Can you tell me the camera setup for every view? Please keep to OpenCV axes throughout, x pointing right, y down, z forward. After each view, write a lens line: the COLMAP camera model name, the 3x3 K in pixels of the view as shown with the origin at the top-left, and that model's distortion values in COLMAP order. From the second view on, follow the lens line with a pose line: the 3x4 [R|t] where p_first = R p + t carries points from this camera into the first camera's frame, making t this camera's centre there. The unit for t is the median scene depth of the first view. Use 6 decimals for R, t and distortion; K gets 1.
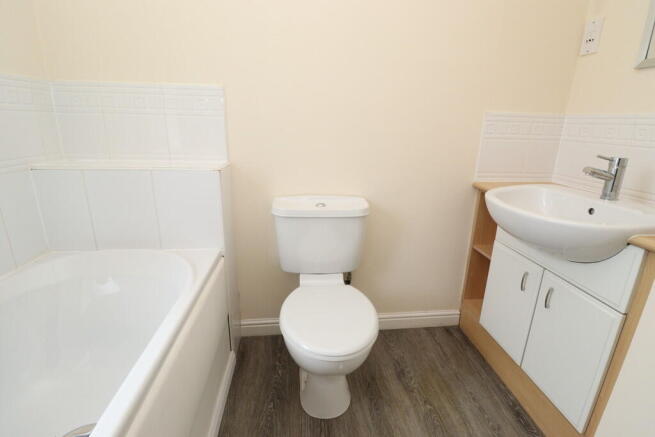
lens RADIAL K [[303.2, 0, 330.3], [0, 303.2, 211.2], [0, 0, 1]] dist [-0.000065, -0.012873]
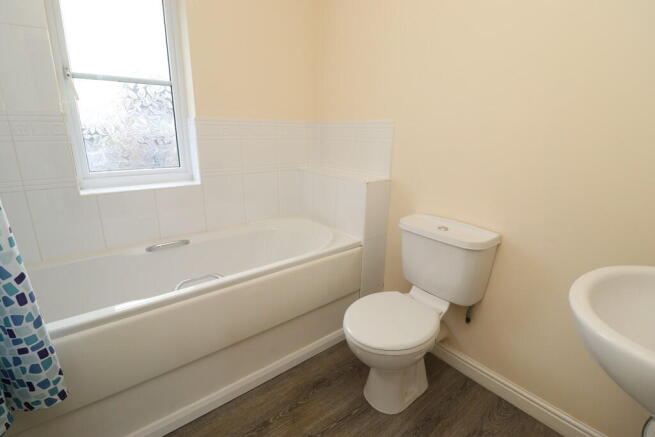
lens RADIAL K [[303.2, 0, 330.3], [0, 303.2, 211.2], [0, 0, 1]] dist [-0.000065, -0.012873]
pose [[0.541992, 0.192984, -0.817925, 0.610523], [-0.241626, 0.967965, 0.068273, -0.055324], [0.804898, 0.160629, 0.571259, 0.093972]]
